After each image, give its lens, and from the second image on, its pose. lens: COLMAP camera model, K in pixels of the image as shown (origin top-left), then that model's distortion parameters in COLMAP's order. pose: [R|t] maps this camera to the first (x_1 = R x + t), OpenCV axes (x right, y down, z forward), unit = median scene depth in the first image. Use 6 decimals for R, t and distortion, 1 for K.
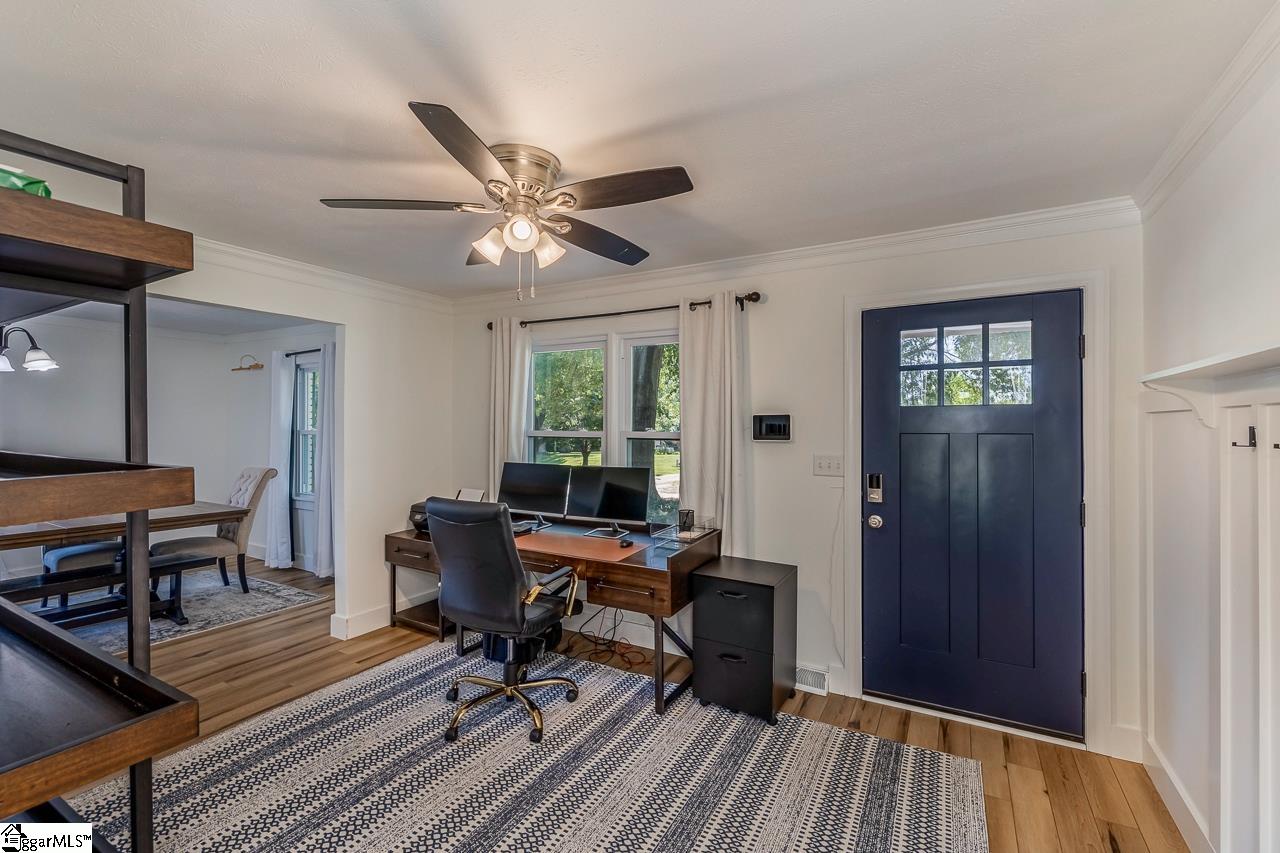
lens RADIAL K [[553.6, 0, 639.4], [0, 553.6, 425.8], [0, 0, 1]] dist [0.001225, 0.000184]
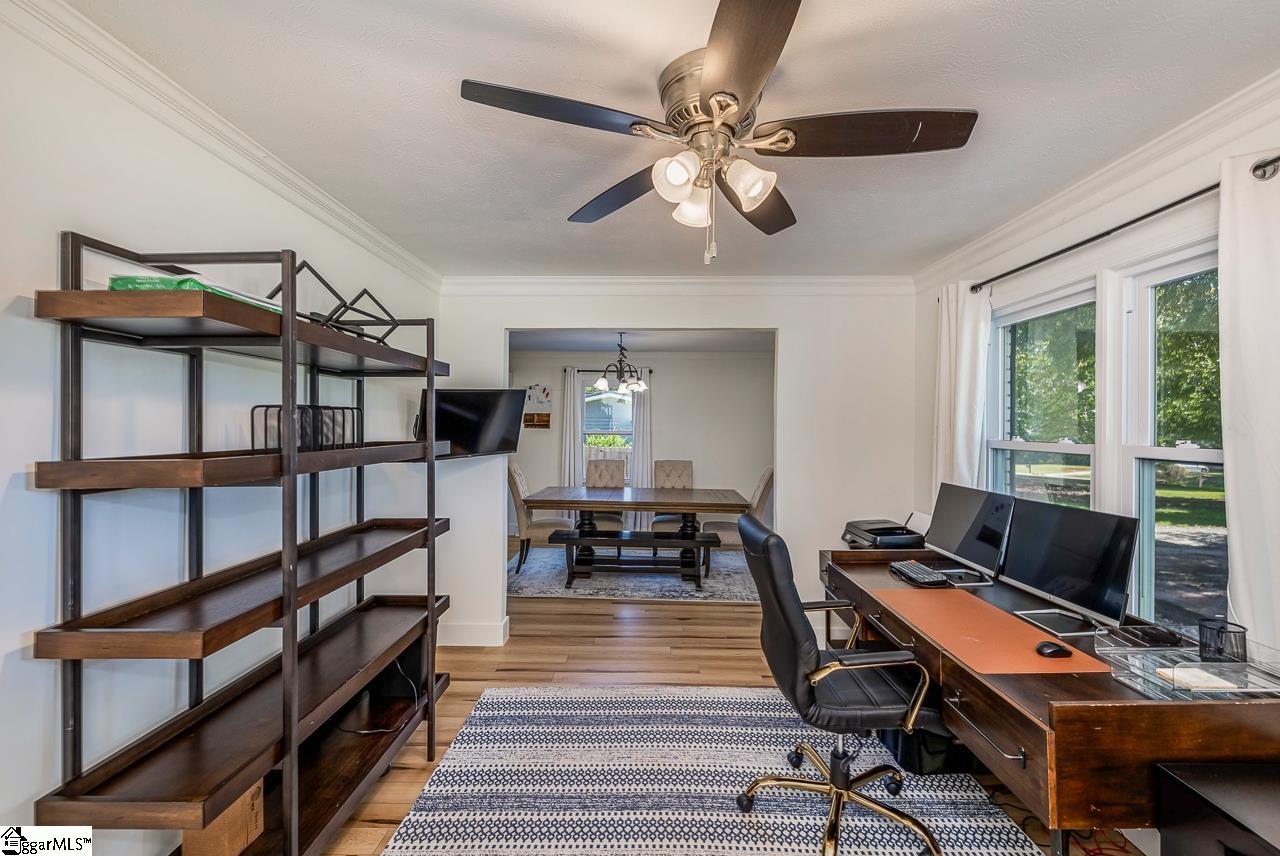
lens RADIAL K [[553.6, 0, 634.4], [0, 553.6, 422.9], [0, 0, 1]] dist [0.001225, 0.000184]
pose [[0.467007, -0.008411, -0.884214, 0.212131], [-0.001995, 0.999942, -0.010566, -0.005002], [0.884252, 0.006698, 0.466963, 0.295359]]
